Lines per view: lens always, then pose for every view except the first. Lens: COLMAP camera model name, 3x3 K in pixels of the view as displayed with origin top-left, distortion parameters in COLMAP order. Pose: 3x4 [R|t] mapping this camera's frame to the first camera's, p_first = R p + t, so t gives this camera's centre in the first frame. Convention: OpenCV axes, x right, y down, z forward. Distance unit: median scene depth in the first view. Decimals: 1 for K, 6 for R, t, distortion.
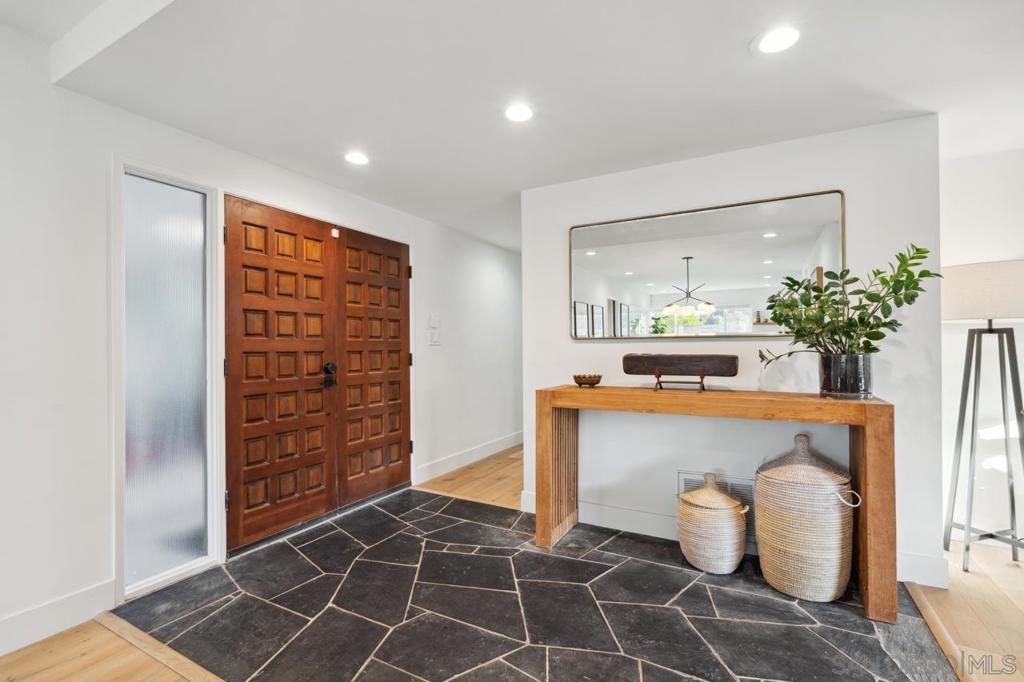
lens RADIAL K [[454.2, 0, 504.7], [0, 454.2, 344.2], [0, 0, 1]] dist [-0.008252, 0.001331]
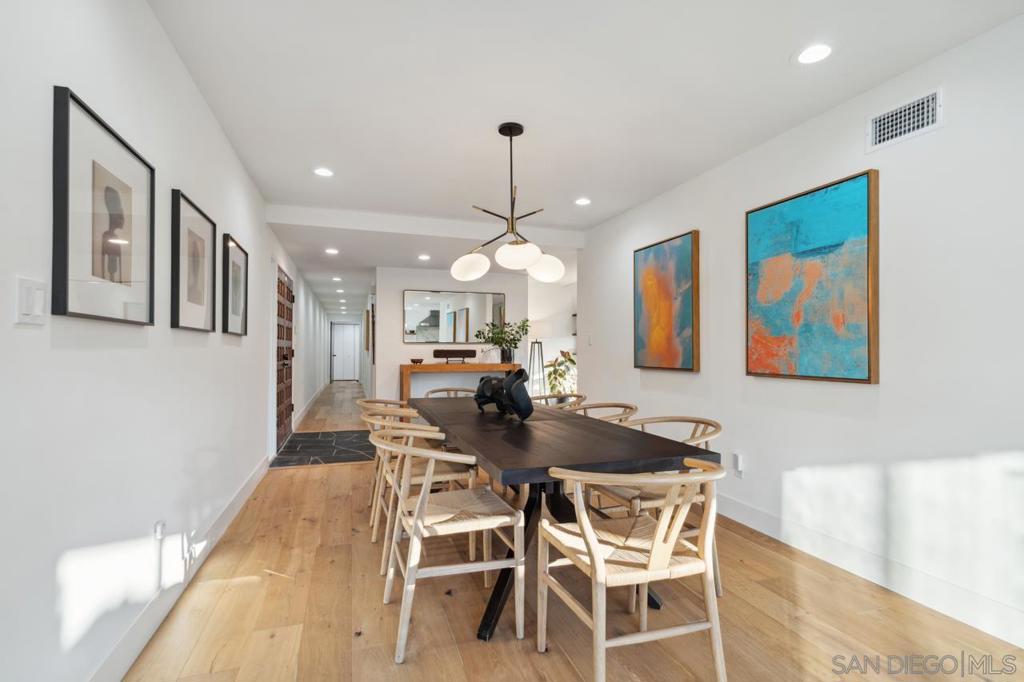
lens RADIAL K [[488.5, 0, 501.7], [0, 488.5, 345.7], [0, 0, 1]] dist [-0.004812, 0.000000]
pose [[0.690469, 0.011618, 0.723268, -1.413673], [-0.010279, 0.999928, -0.006249, 0.015505], [-0.723289, -0.003120, 0.690539, -1.069251]]
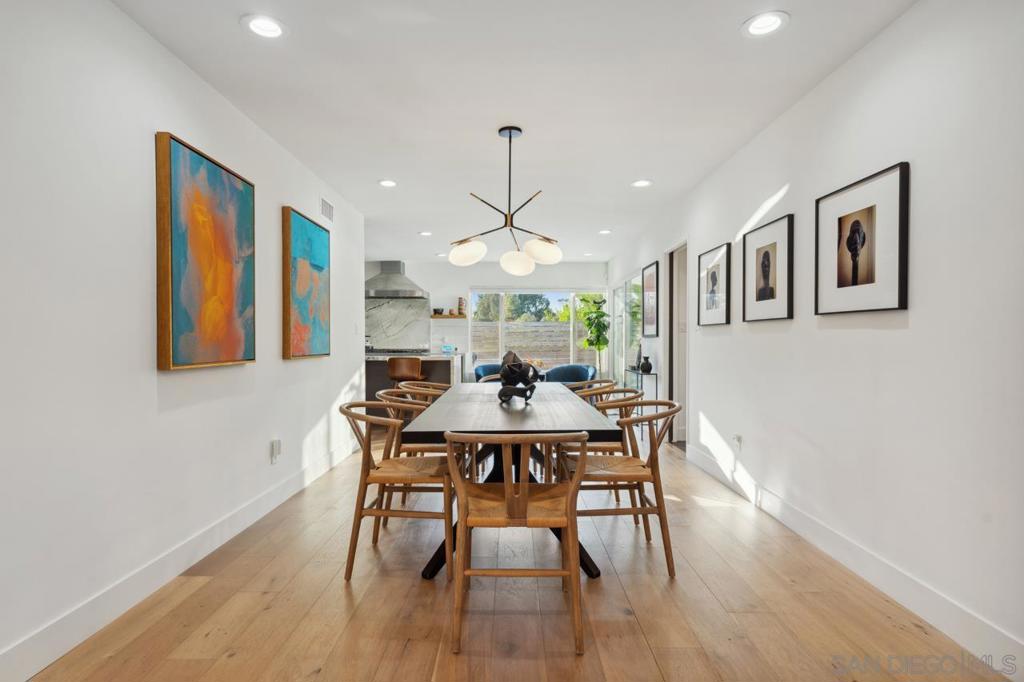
lens RADIAL K [[522.5, 0, 514.6], [0, 522.5, 343.2], [0, 0, 1]] dist [-0.025436, -0.001171]
pose [[-0.869688, 0.007836, -0.493539, 0.036657], [0.006713, 0.999969, 0.004047, 0.031789], [0.493556, 0.000206, -0.869714, 0.821930]]
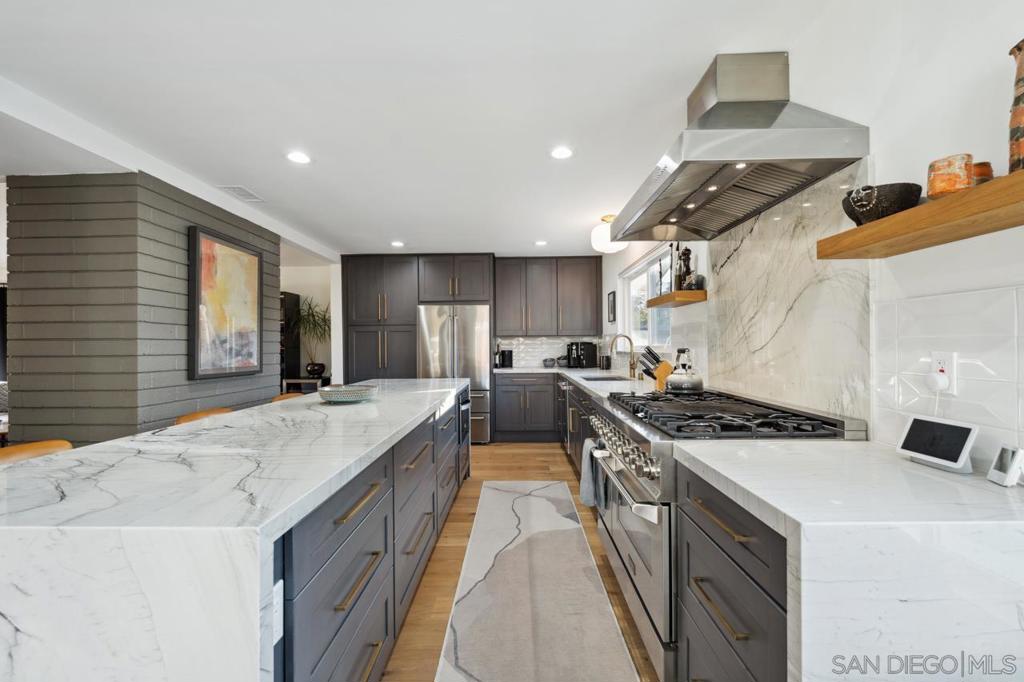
lens RADIAL K [[454.2, 0, 507.9], [0, 454.2, 342.4], [0, 0, 1]] dist [-0.008252, 0.001331]
pose [[-0.467201, 0.013269, 0.884052, -1.491091], [0.005750, 0.999912, -0.011970, -0.015032], [-0.884133, -0.000509, -0.467236, -1.846404]]
